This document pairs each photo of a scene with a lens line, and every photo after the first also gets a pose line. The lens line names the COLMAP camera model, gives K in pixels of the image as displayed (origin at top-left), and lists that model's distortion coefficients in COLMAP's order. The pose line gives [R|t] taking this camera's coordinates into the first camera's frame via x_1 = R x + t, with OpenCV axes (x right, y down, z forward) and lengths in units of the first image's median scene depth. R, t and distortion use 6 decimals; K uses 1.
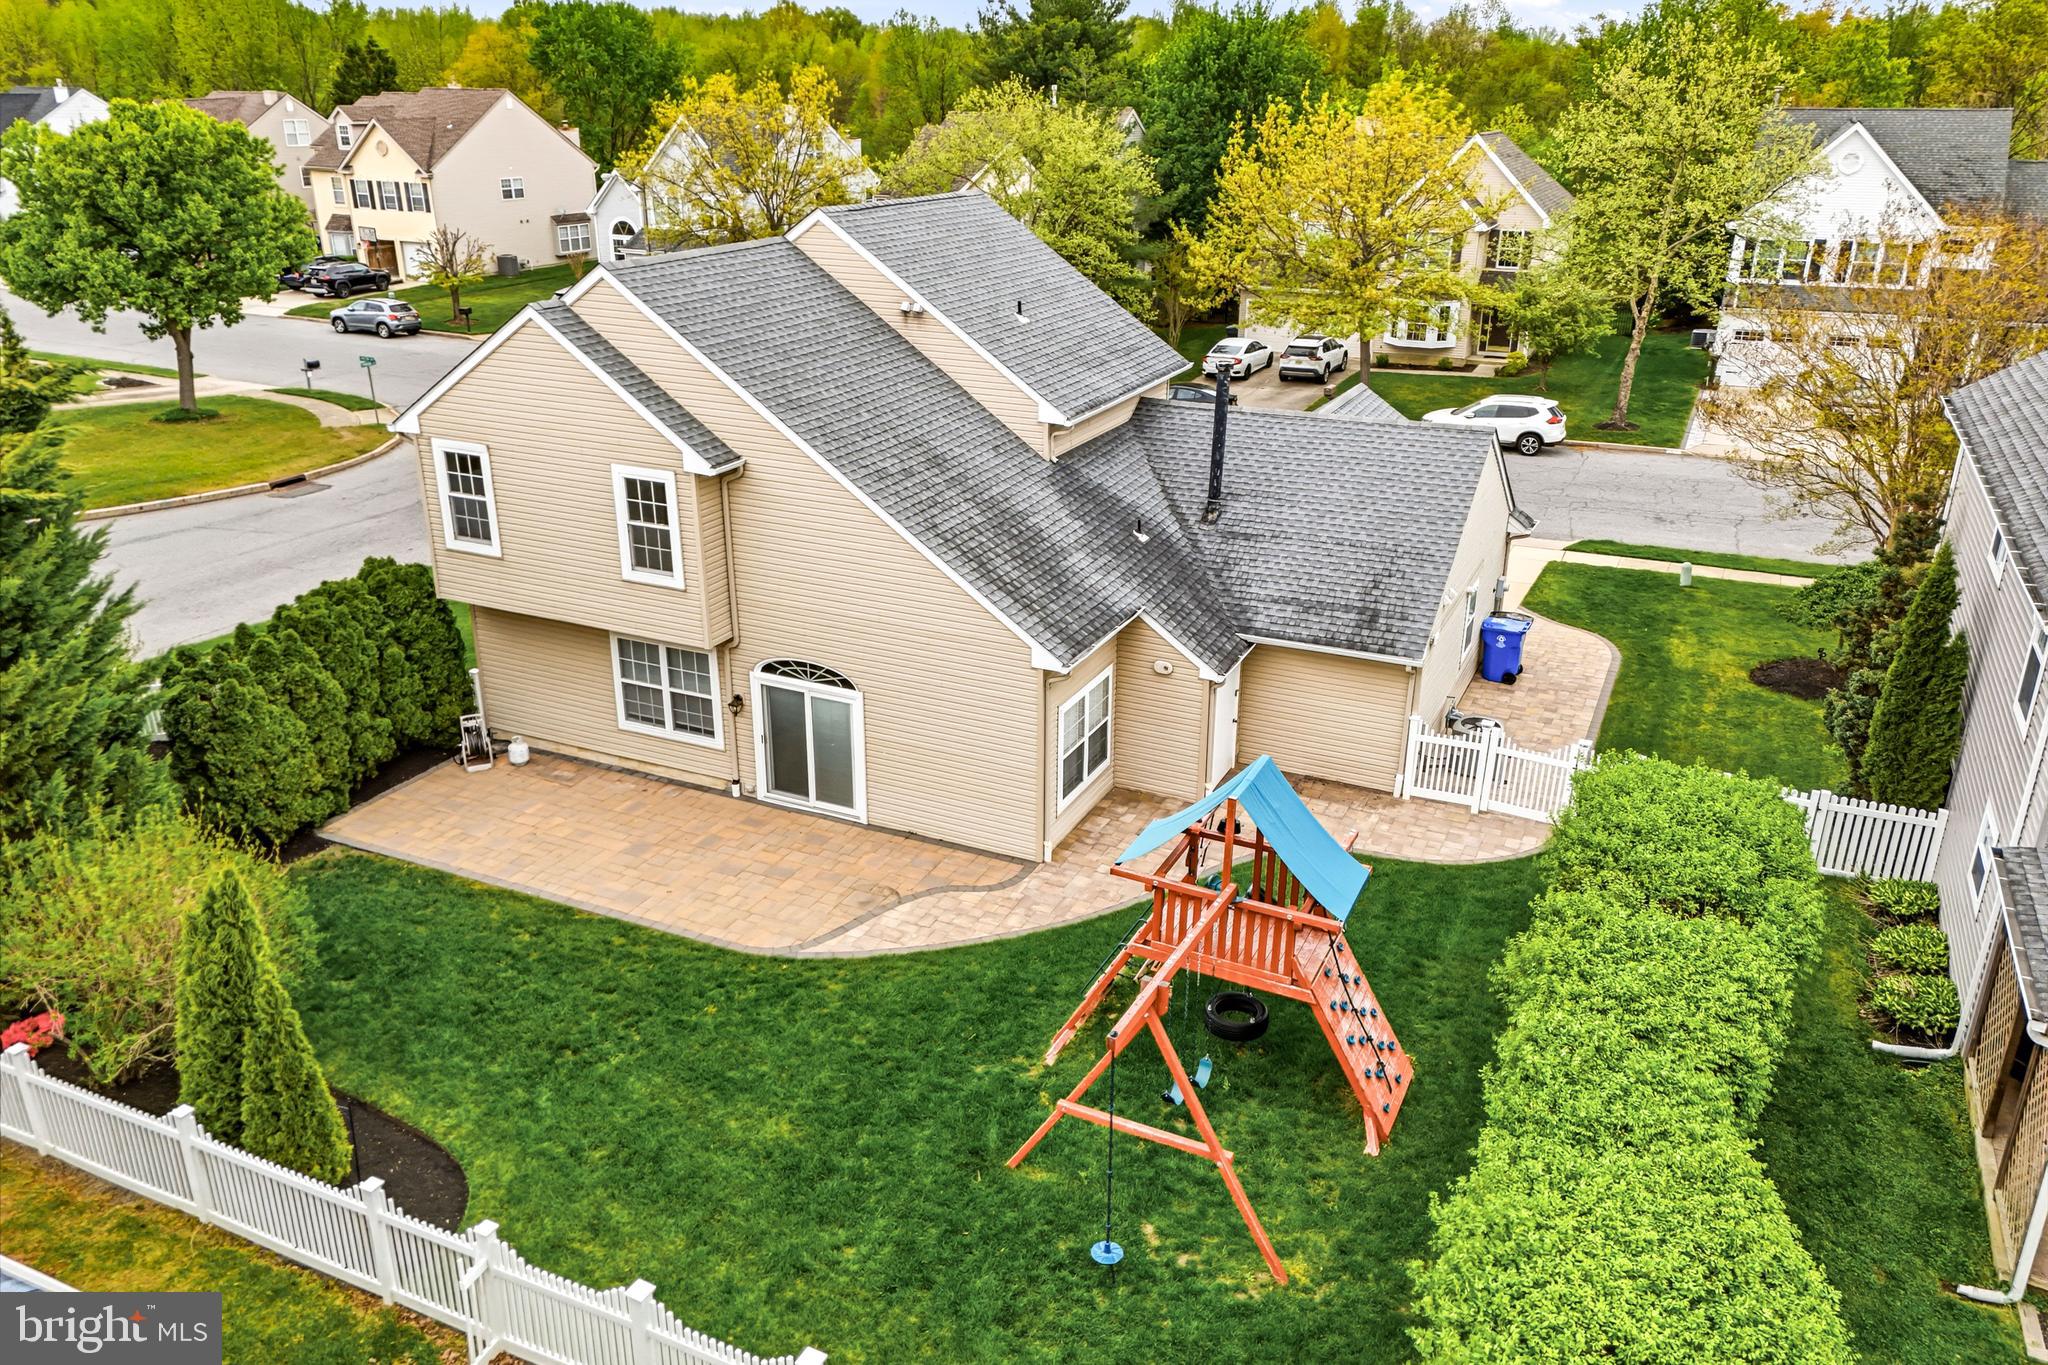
lens RADIAL K [[1533.7, 0, 1031.7], [0, 1533.7, 712.5], [0, 0, 1]] dist [-0.000199, -0.004665]
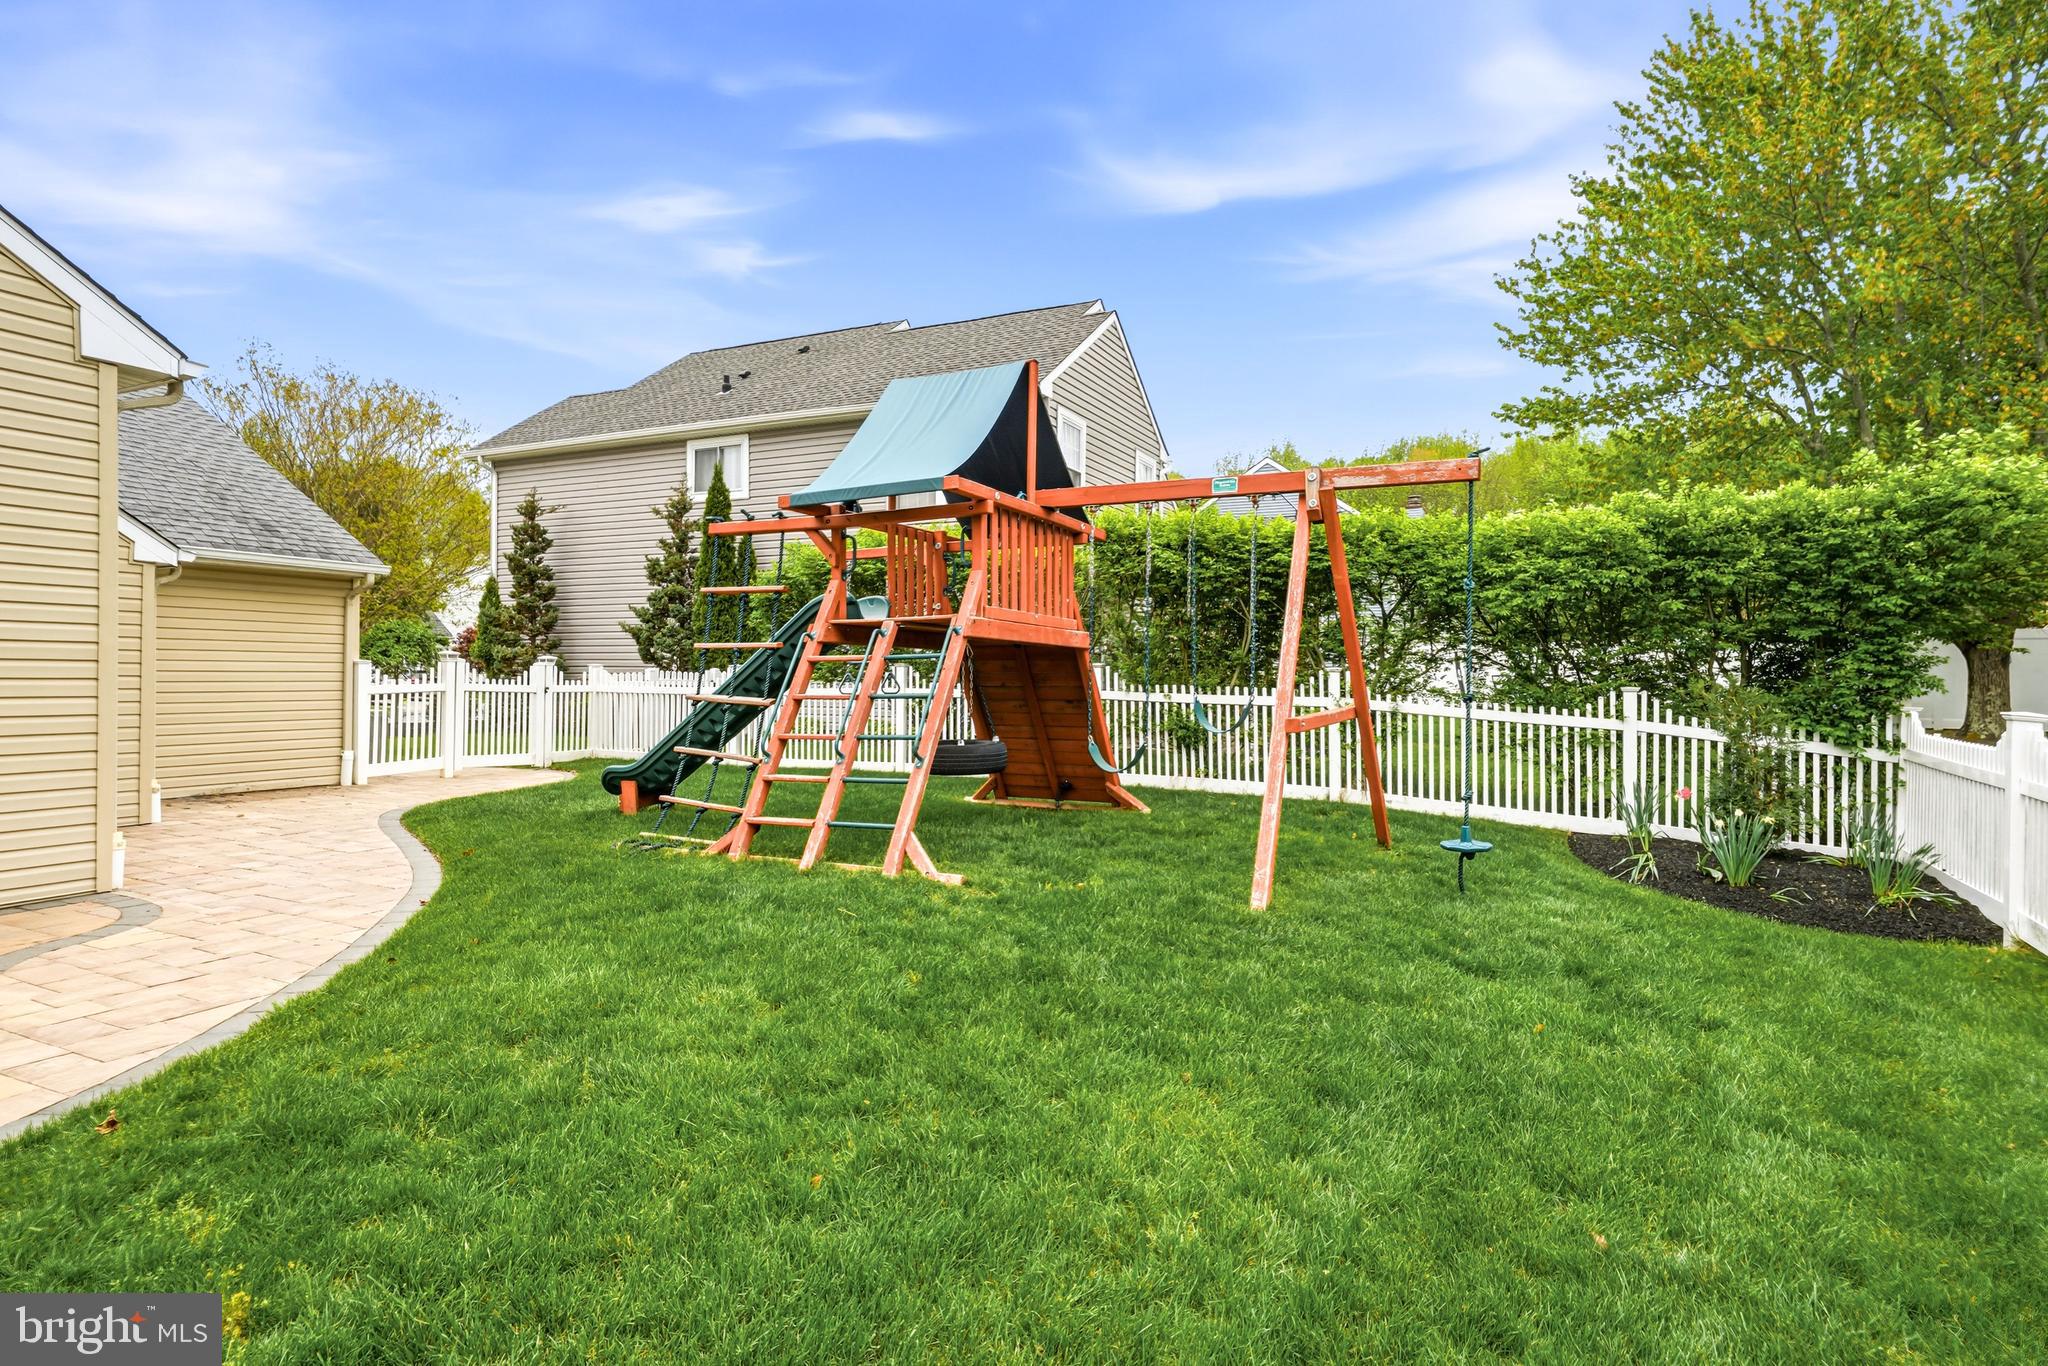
lens RADIAL K [[1045.2, 0, 1024.0], [0, 1045.2, 683.0], [0, 0, 1]] dist [0.013943, -0.000830]
pose [[0.029427, -0.019887, 0.999369, -0.248701], [0.380524, 0.924743, 0.007197, 0.130196], [-0.924303, 0.380072, 0.034780, 0.711455]]
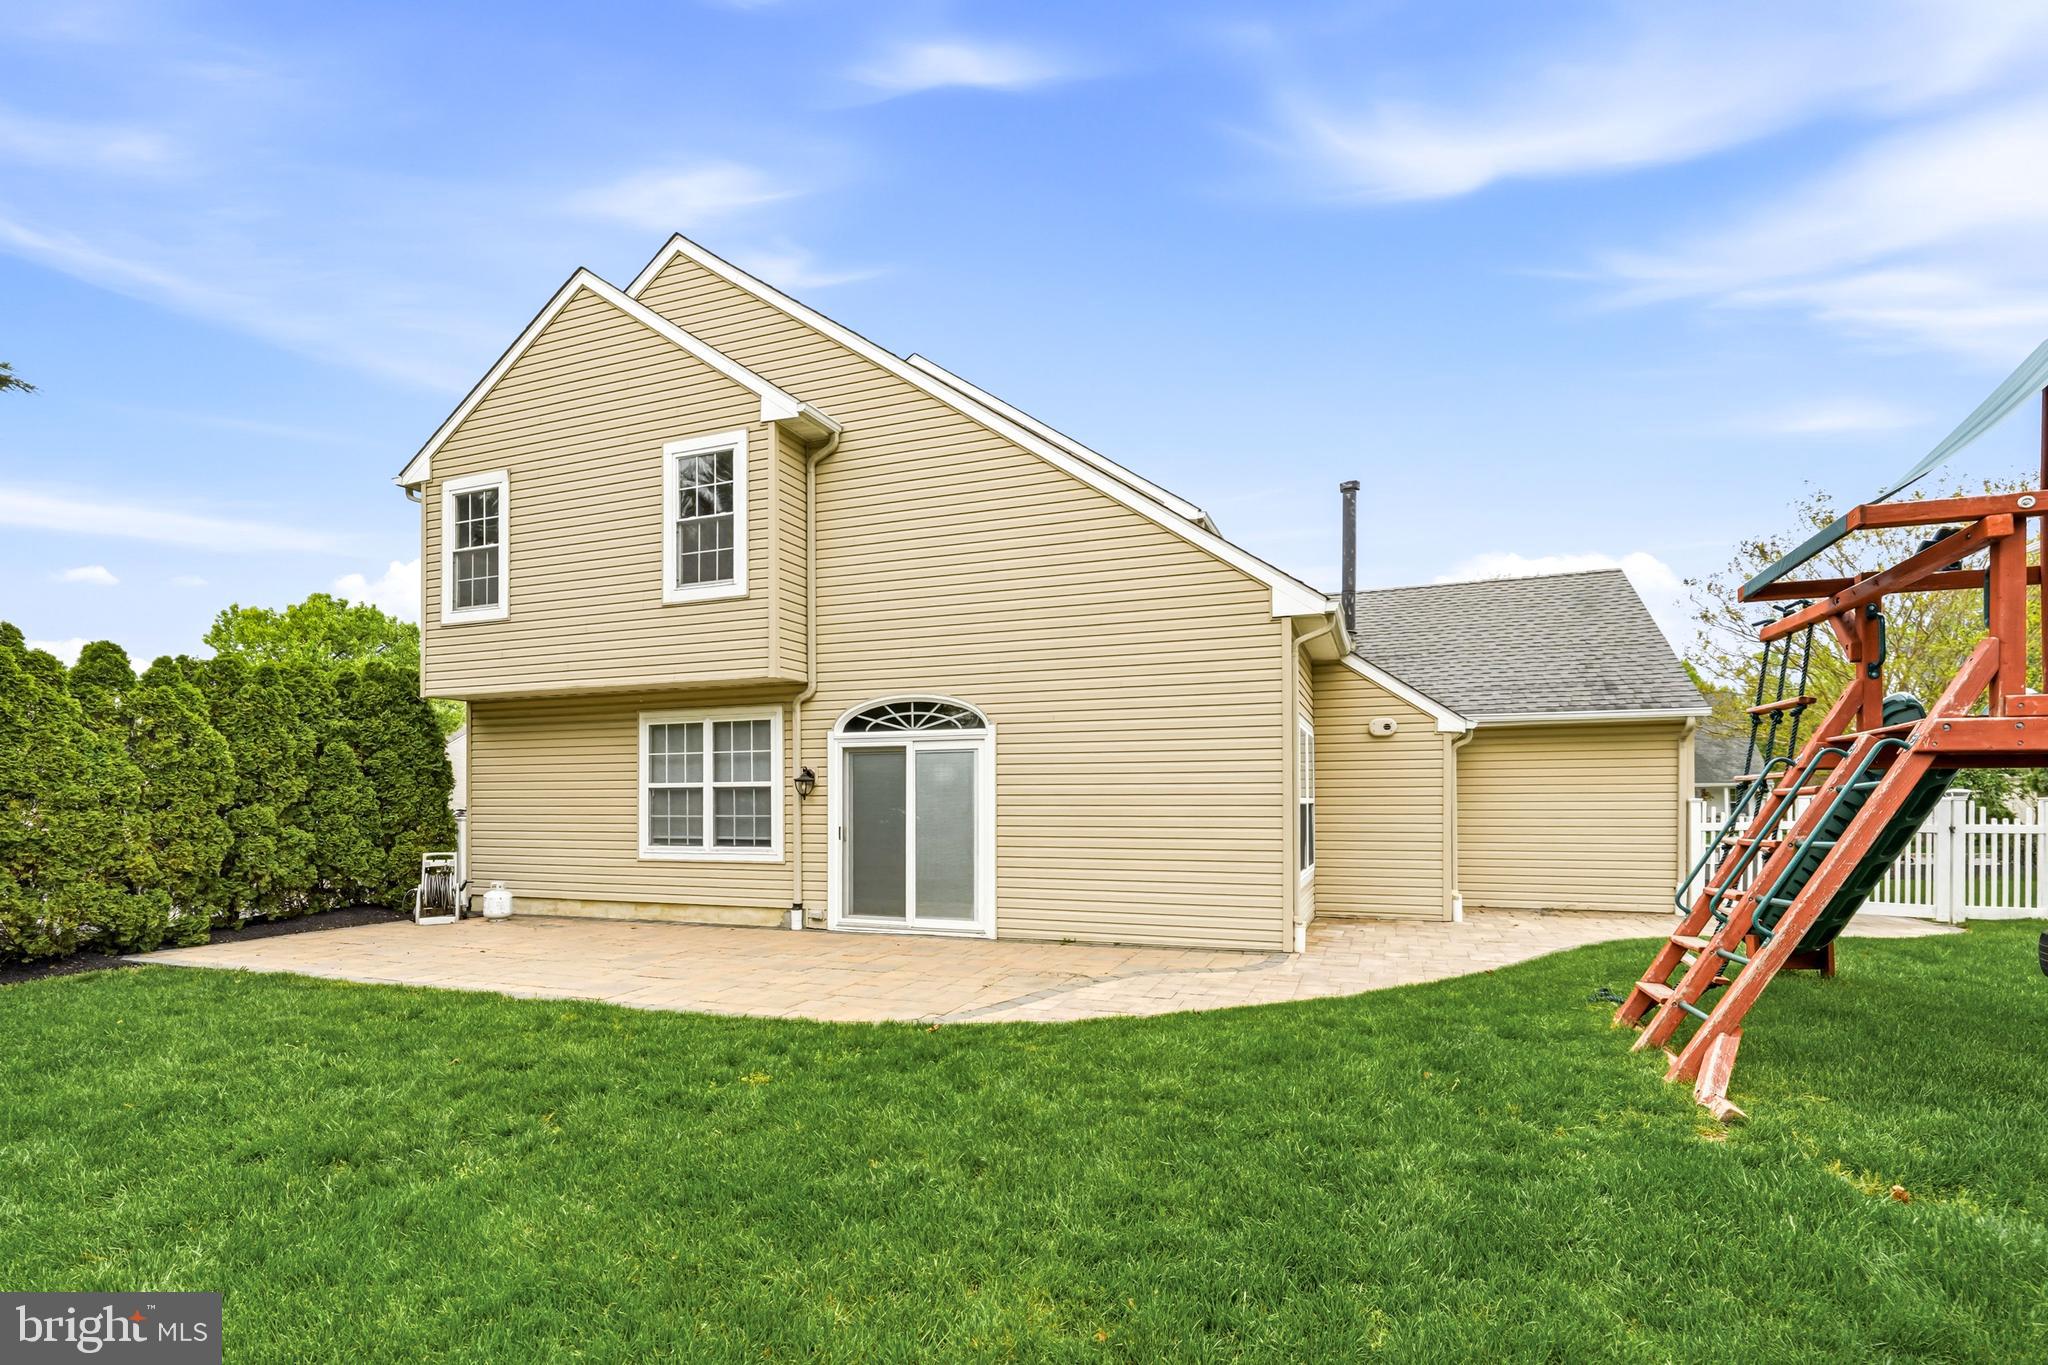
lens RADIAL K [[961.4, 0, 1007.9], [0, 961.4, 802.7], [0, 0, 1]] dist [-0.014153, 0.000200]
pose [[0.998426, -0.010463, 0.055109, -0.123990], [0.031283, 0.919341, -0.392217, 0.182560], [-0.046561, 0.393323, 0.918221, 0.590418]]
